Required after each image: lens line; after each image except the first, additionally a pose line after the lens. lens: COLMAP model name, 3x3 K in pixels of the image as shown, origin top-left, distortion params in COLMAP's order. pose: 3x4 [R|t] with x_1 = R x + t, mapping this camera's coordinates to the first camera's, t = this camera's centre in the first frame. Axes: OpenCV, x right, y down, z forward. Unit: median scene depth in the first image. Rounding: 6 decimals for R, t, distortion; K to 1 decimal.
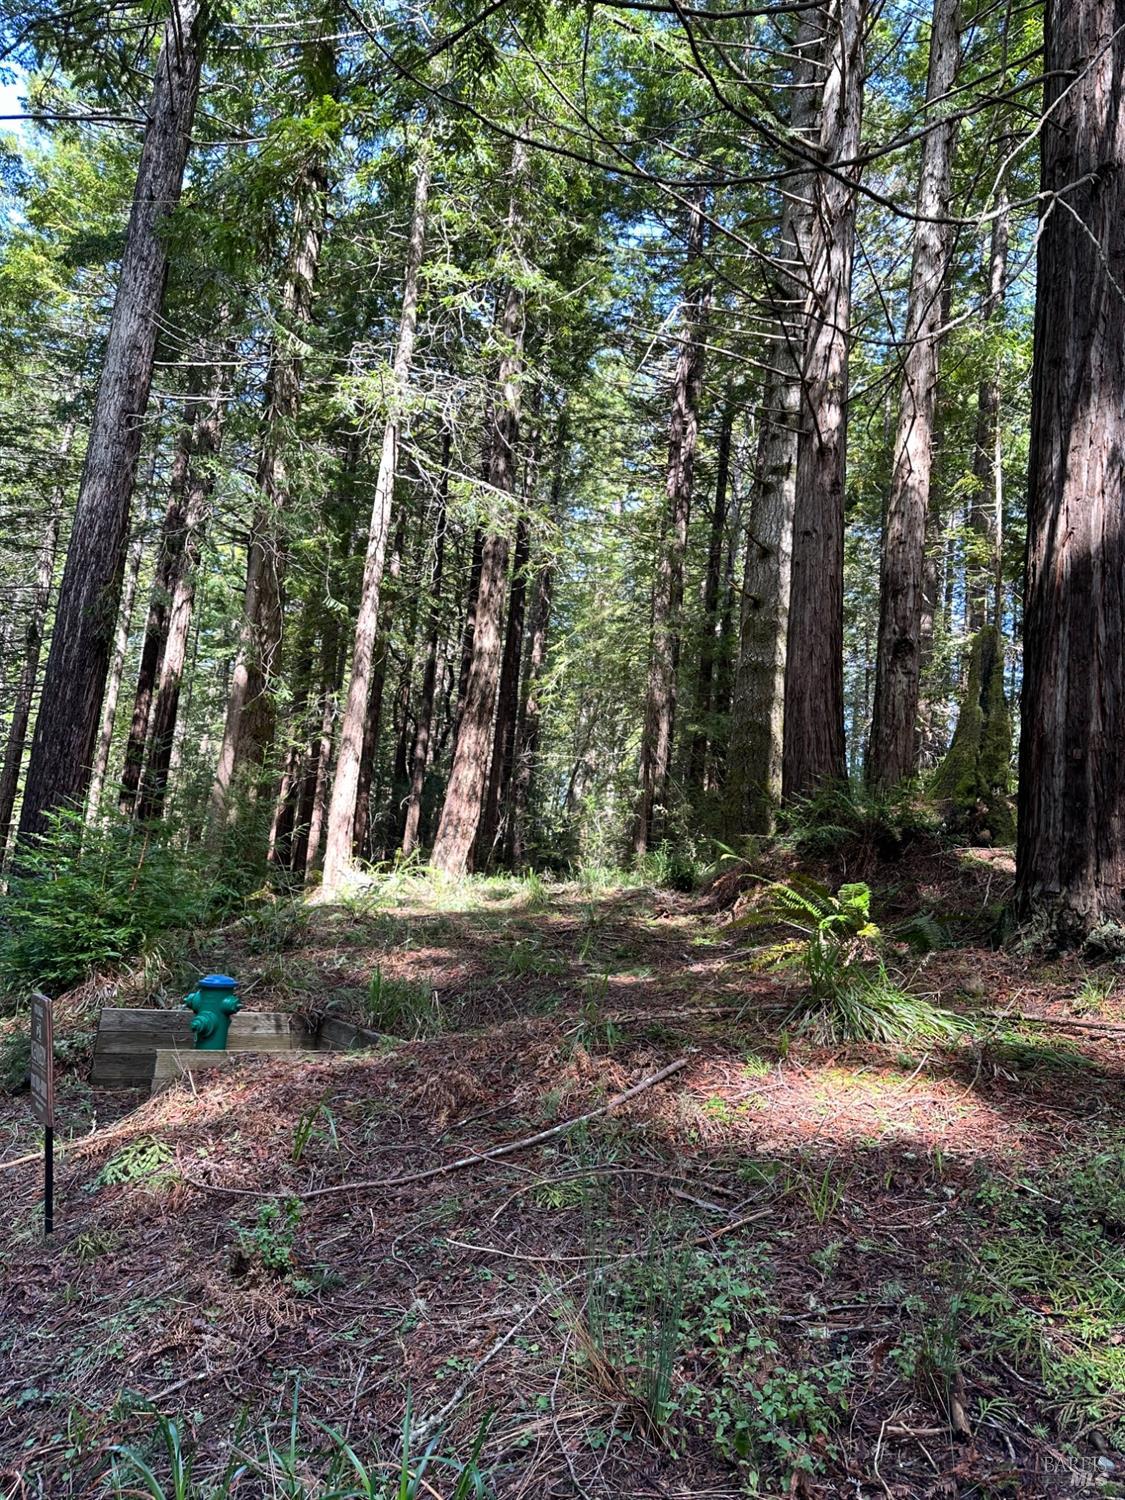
lens RADIAL K [[1039.8, 0, 565.2], [0, 1039.8, 757.4], [0, 0, 1]] dist [0.008228, -0.000173]
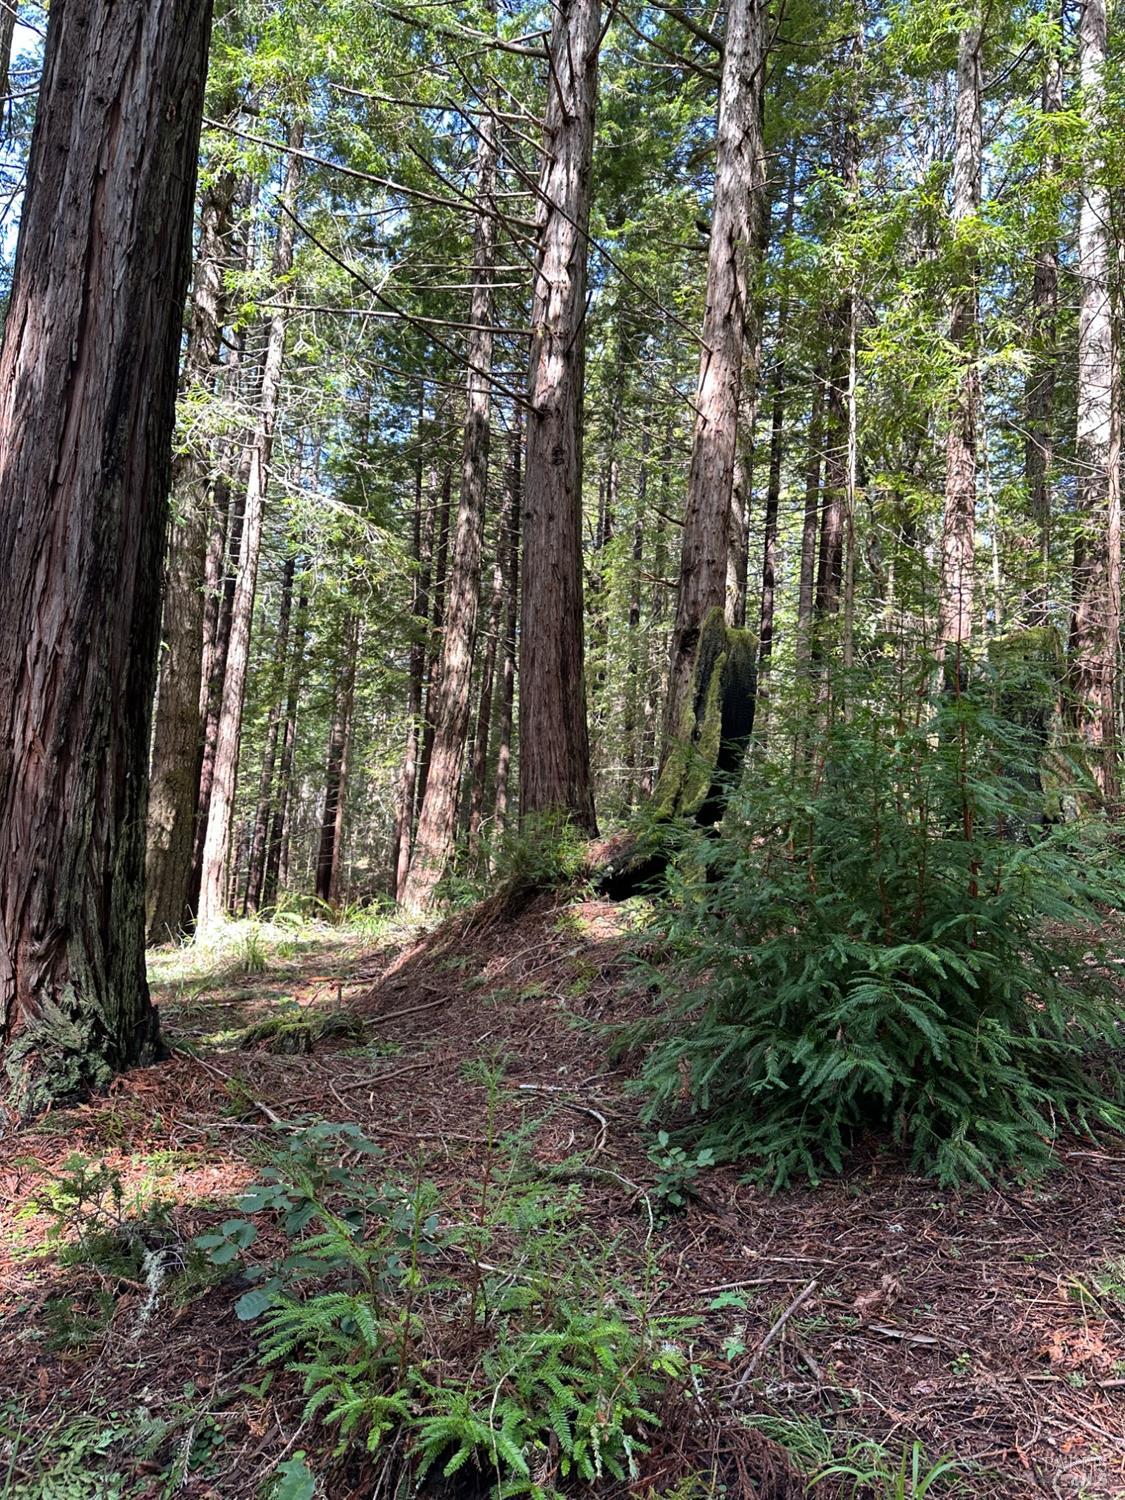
lens RADIAL K [[1039.8, 0, 560.8], [0, 1039.8, 742.9], [0, 0, 1]] dist [0.008228, -0.000173]
pose [[0.961126, -0.060522, -0.269394, 0.346602], [0.056375, 0.998142, -0.023111, -0.011490], [0.270292, 0.007026, 0.962753, 0.161258]]
